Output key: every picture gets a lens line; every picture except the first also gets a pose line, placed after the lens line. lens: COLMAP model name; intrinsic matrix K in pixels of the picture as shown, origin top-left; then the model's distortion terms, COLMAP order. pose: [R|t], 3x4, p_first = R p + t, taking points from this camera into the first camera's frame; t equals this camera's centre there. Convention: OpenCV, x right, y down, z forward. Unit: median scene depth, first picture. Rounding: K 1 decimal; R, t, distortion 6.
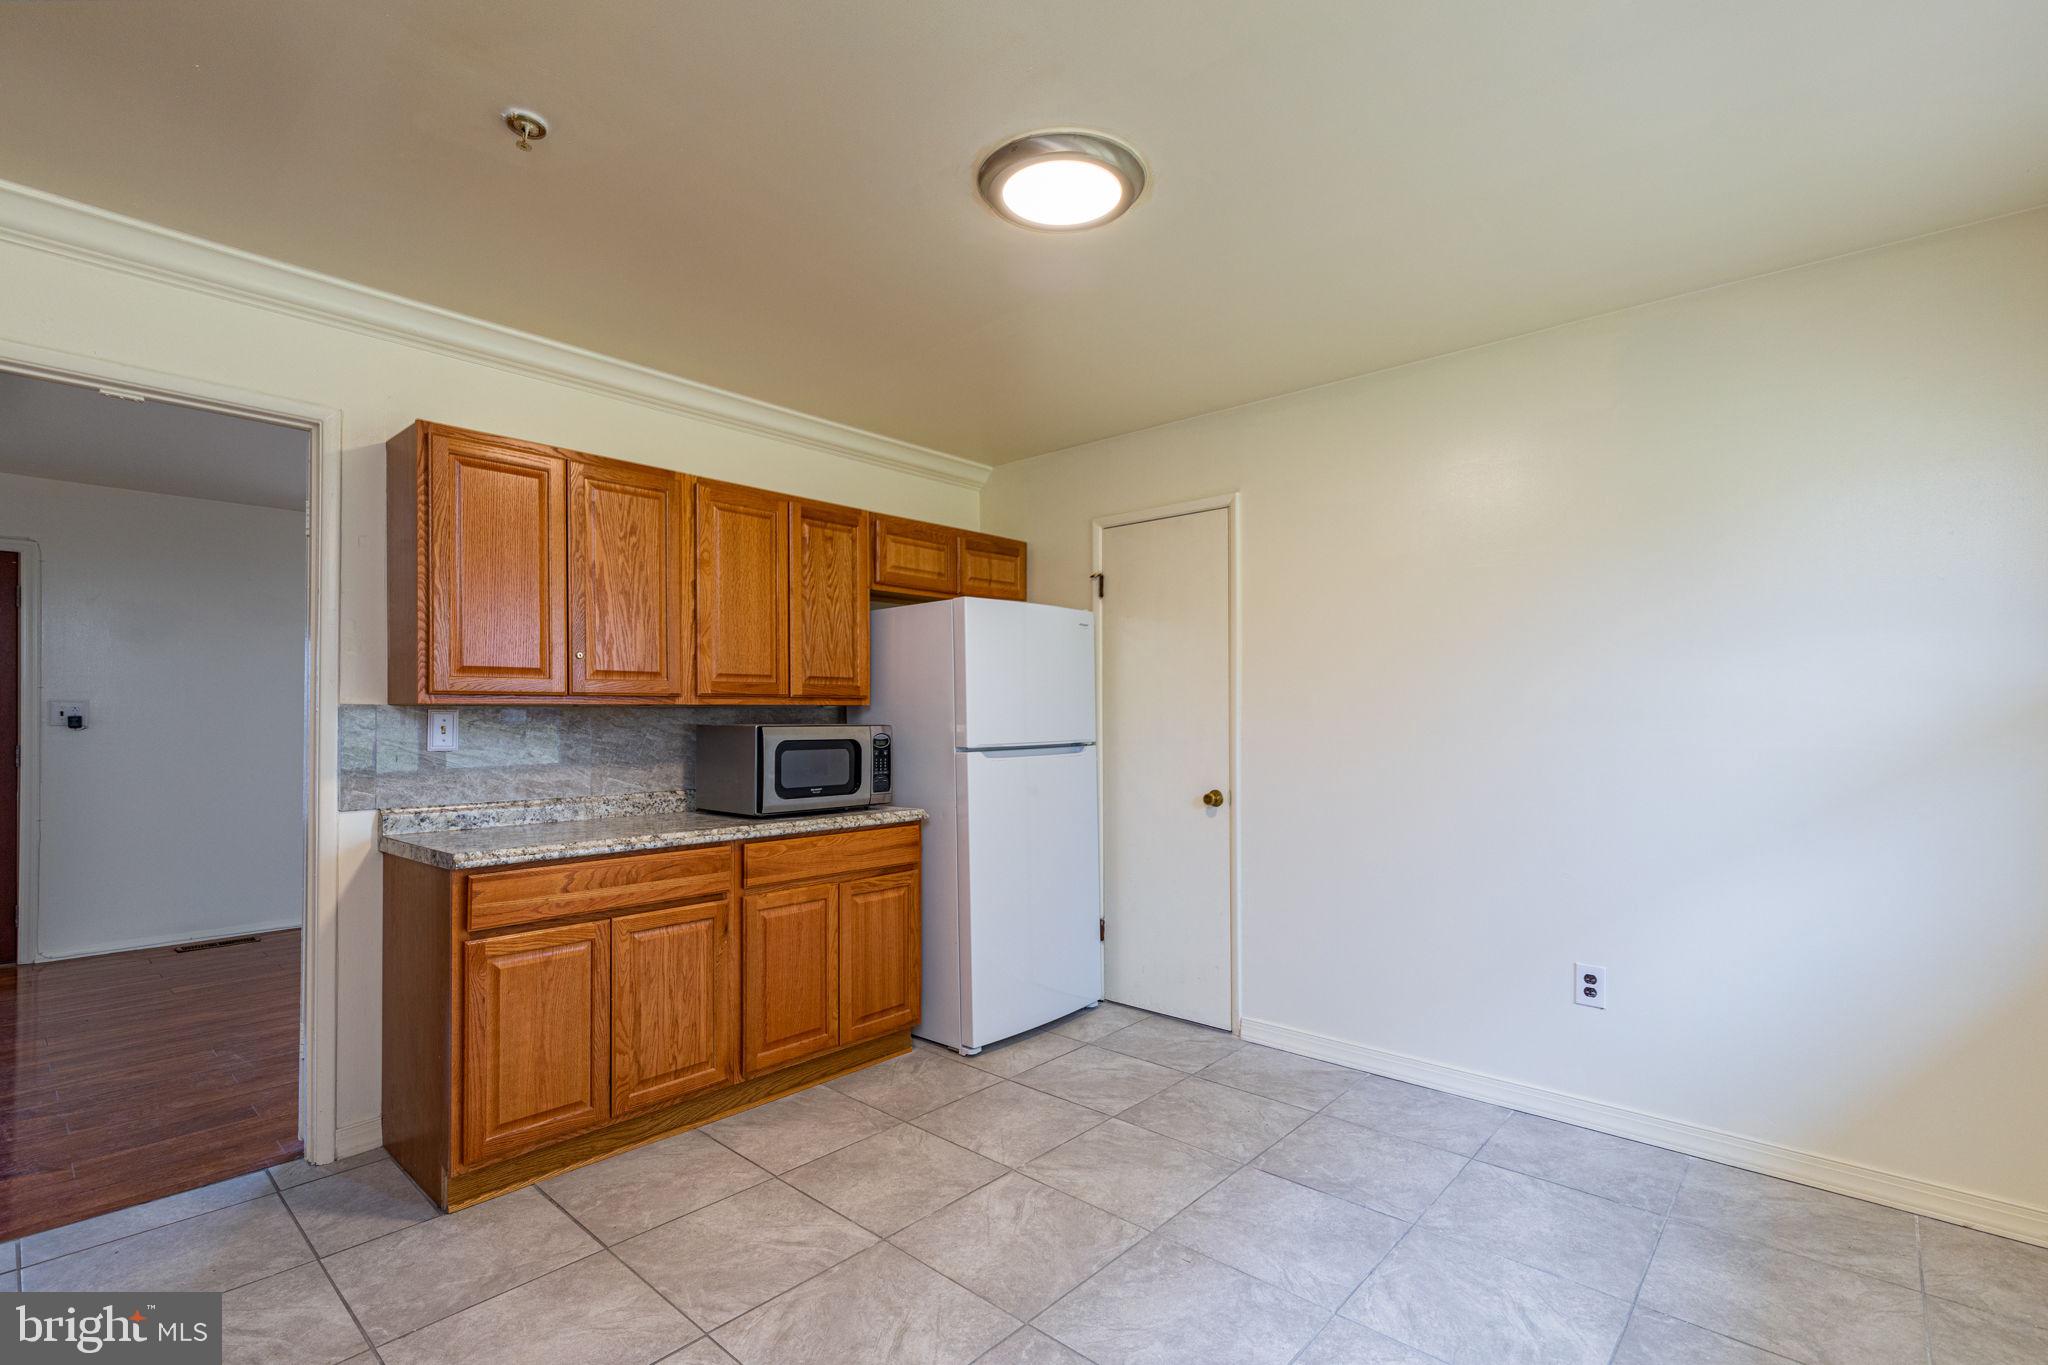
lens RADIAL K [[932.0, 0, 1023.7], [0, 932.0, 703.3], [0, 0, 1]] dist [0.004907, -0.000571]
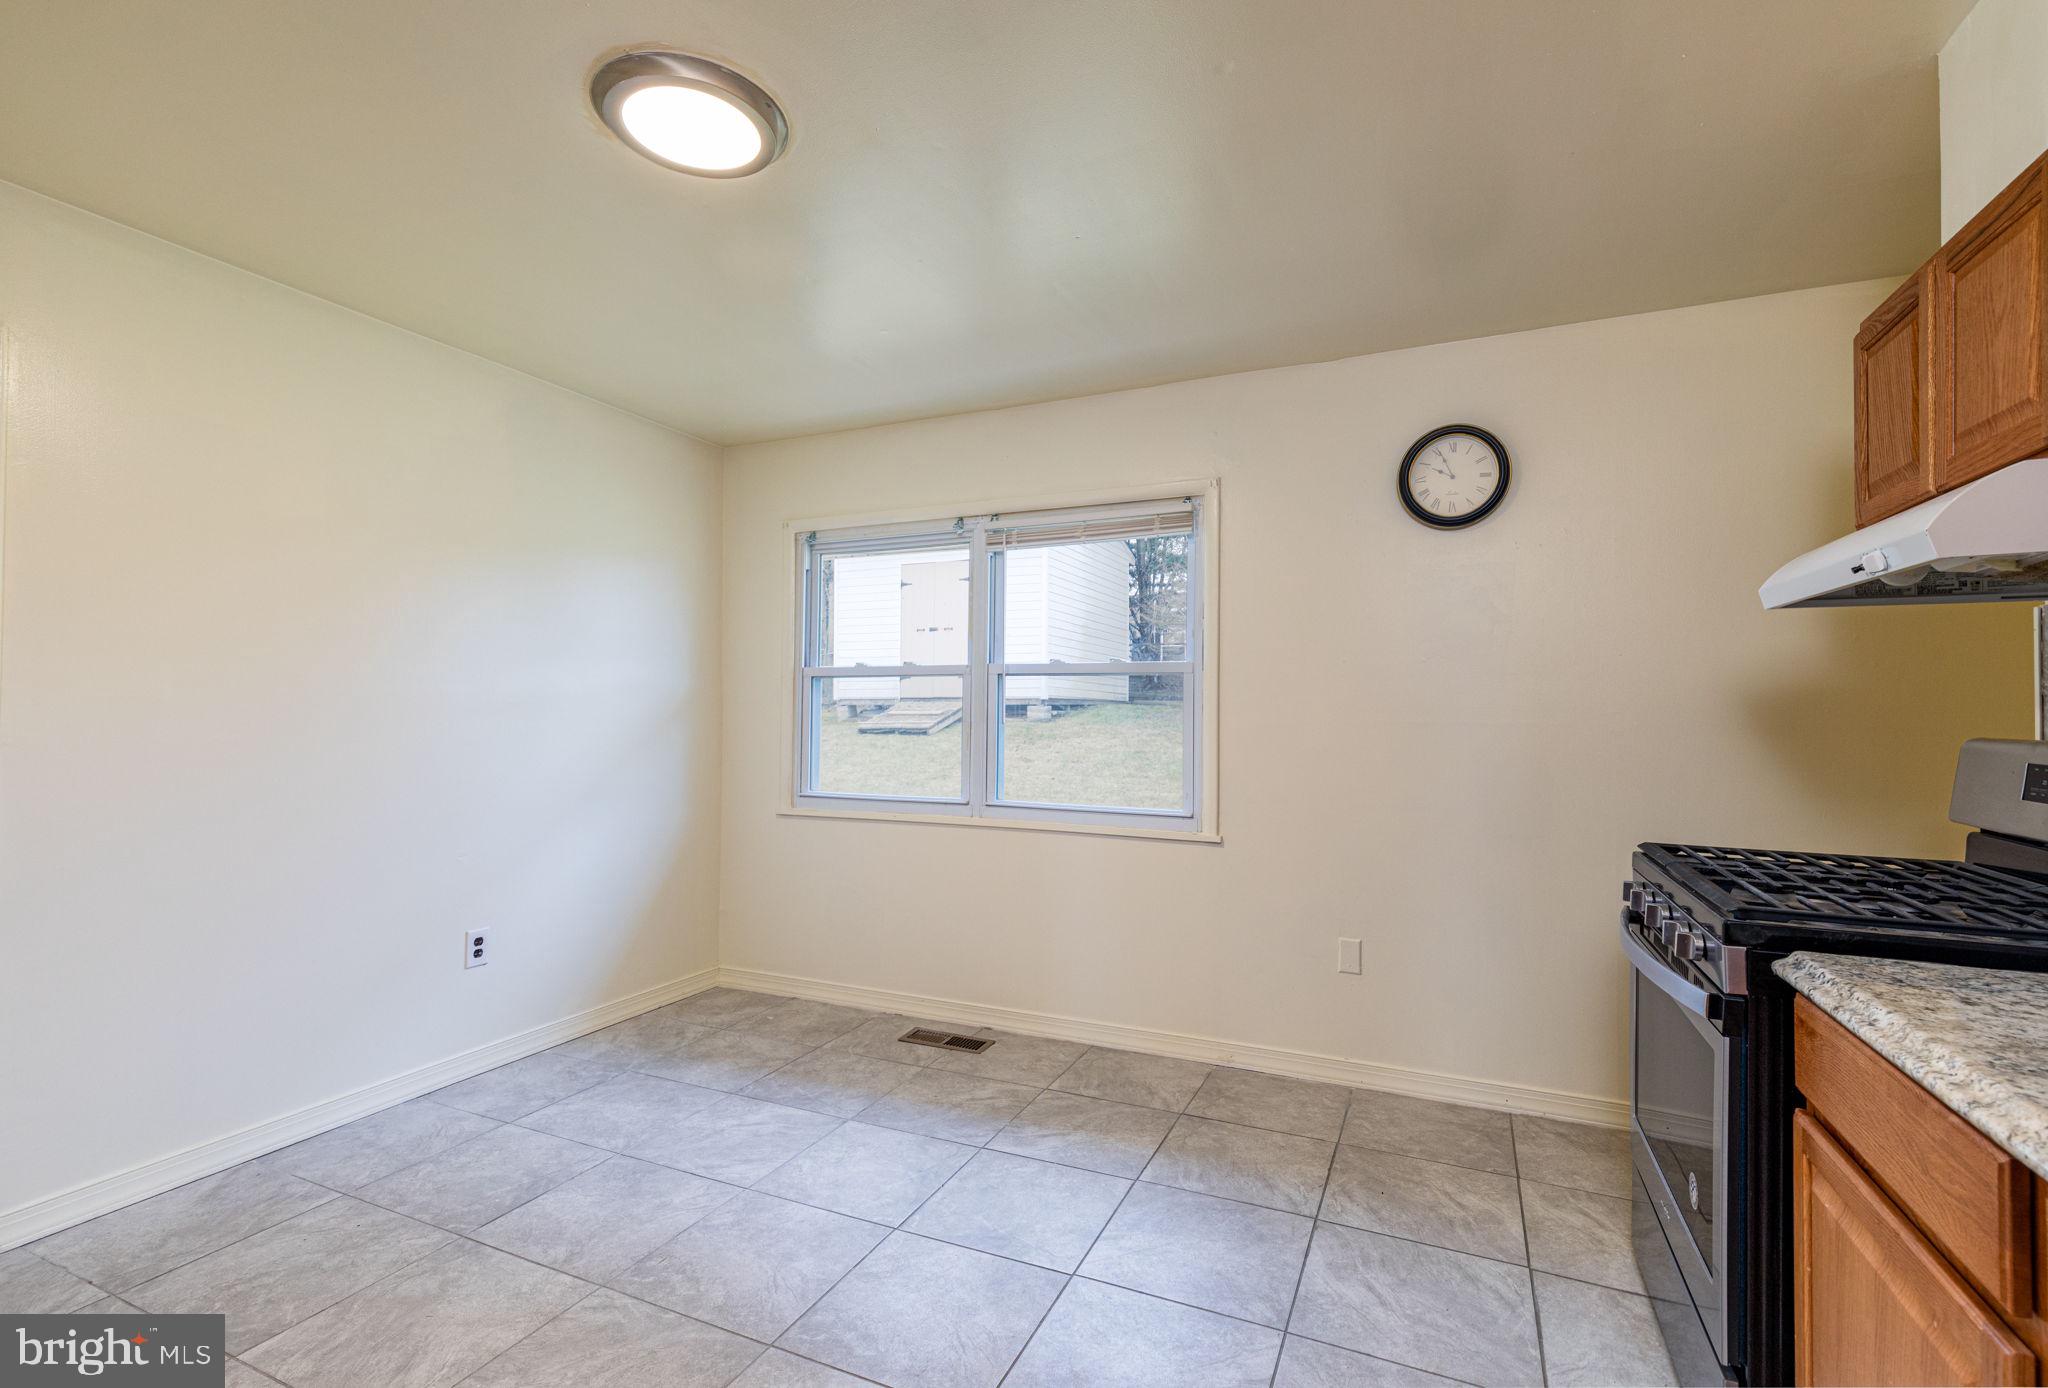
lens RADIAL K [[934.2, 0, 1026.9], [0, 934.2, 701.4], [0, 0, 1]] dist [0.001397, 0.000365]
pose [[-0.295994, 0.009838, 0.955139, -0.670265], [-0.014311, 0.999789, -0.014732, 0.012316], [-0.955083, -0.018030, -0.295791, 0.706089]]
